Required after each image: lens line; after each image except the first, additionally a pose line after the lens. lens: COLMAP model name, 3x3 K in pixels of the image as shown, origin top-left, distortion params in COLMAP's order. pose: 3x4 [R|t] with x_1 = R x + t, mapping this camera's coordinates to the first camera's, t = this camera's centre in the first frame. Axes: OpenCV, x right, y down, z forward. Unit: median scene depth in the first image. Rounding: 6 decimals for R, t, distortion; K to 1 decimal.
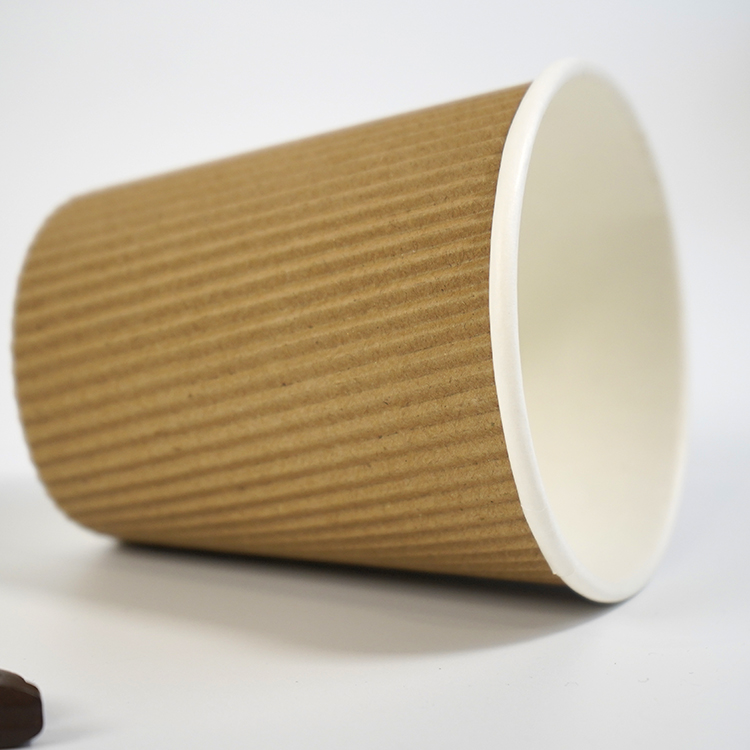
lens RADIAL K [[3131.5, 0, 375.0], [0, 3131.5, 375.0], [0, 0, 1]] dist [0.188530, 1.720680]
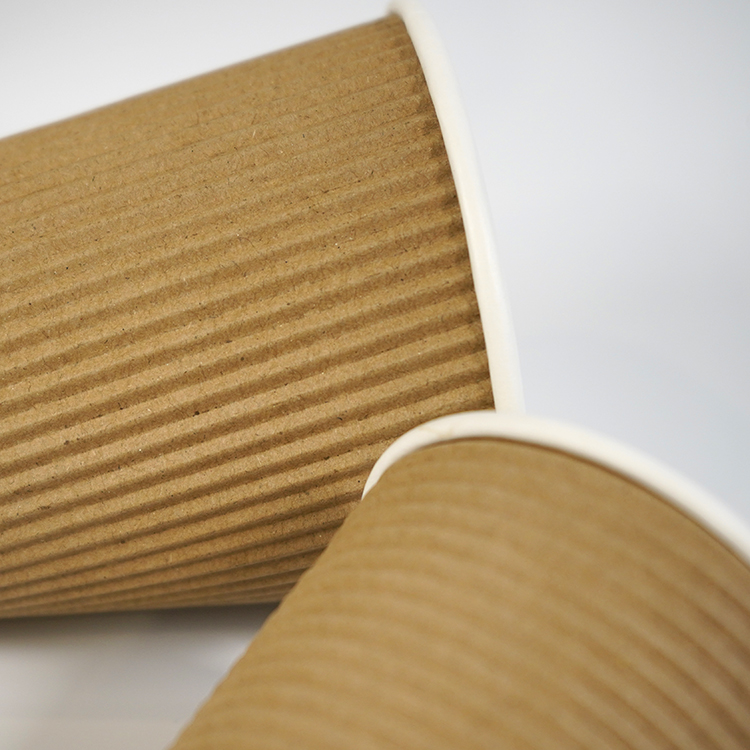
lens RADIAL K [[3131.5, 0, 375.0], [0, 3131.5, 375.0], [0, 0, 1]] dist [0.188530, 1.720680]
pose [[0.872687, -0.133133, 0.469779, -0.383698], [0.114443, 0.991081, 0.068271, -0.059300], [-0.474679, -0.005816, 0.880140, 0.237911]]
